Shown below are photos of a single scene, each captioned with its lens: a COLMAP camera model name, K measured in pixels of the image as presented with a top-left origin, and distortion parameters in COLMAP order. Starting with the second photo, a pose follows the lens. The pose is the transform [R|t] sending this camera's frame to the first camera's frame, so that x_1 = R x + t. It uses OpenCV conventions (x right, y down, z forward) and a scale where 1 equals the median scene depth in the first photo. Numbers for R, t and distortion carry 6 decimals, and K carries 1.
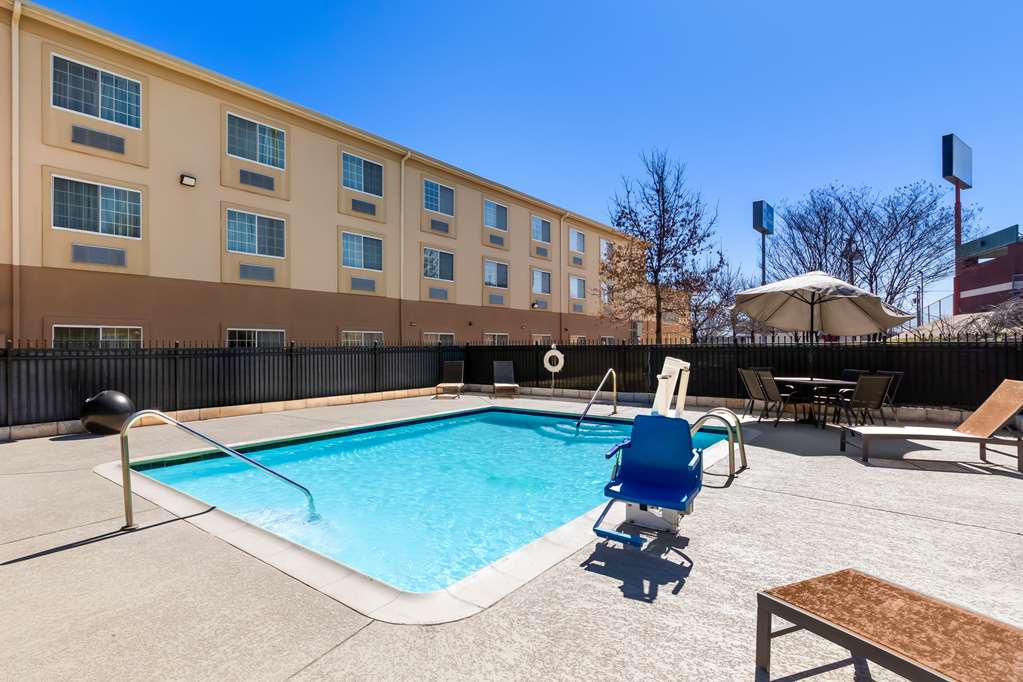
lens RADIAL K [[510.3, 0, 510.6], [0, 510.3, 346.8], [0, 0, 1]] dist [-0.002903, -0.001056]
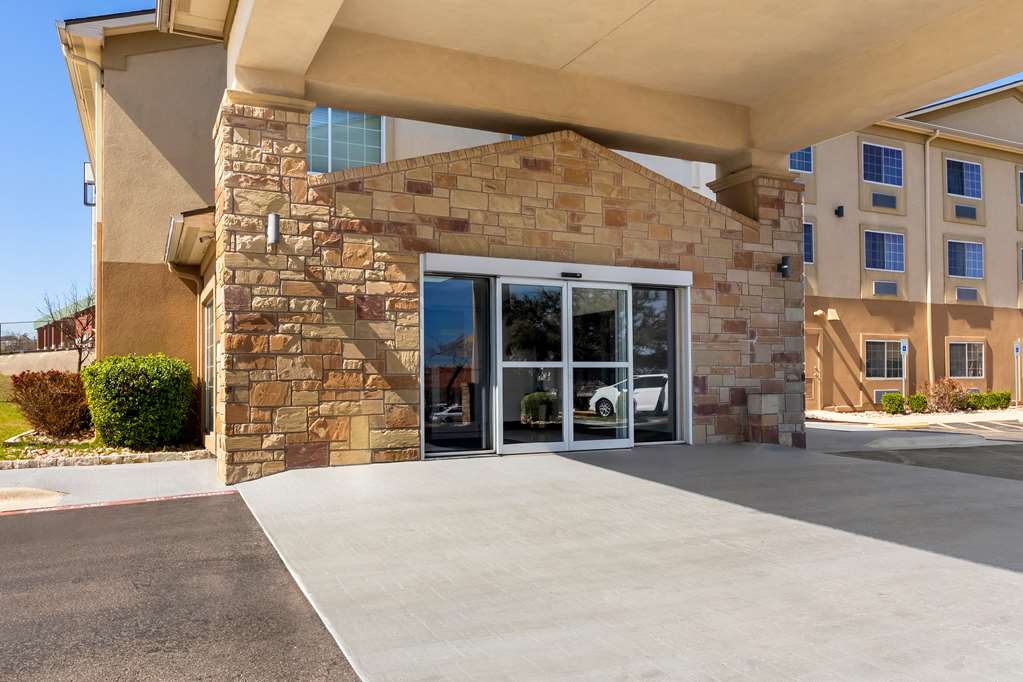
lens RADIAL K [[727.4, 0, 509.8], [0, 727.4, 341.7], [0, 0, 1]] dist [-0.002246, -0.000618]
pose [[0.896895, -0.009267, -0.442147, -0.500262], [-0.002445, 0.999661, -0.025913, 0.008006], [0.442237, 0.024323, 0.896568, -0.657308]]
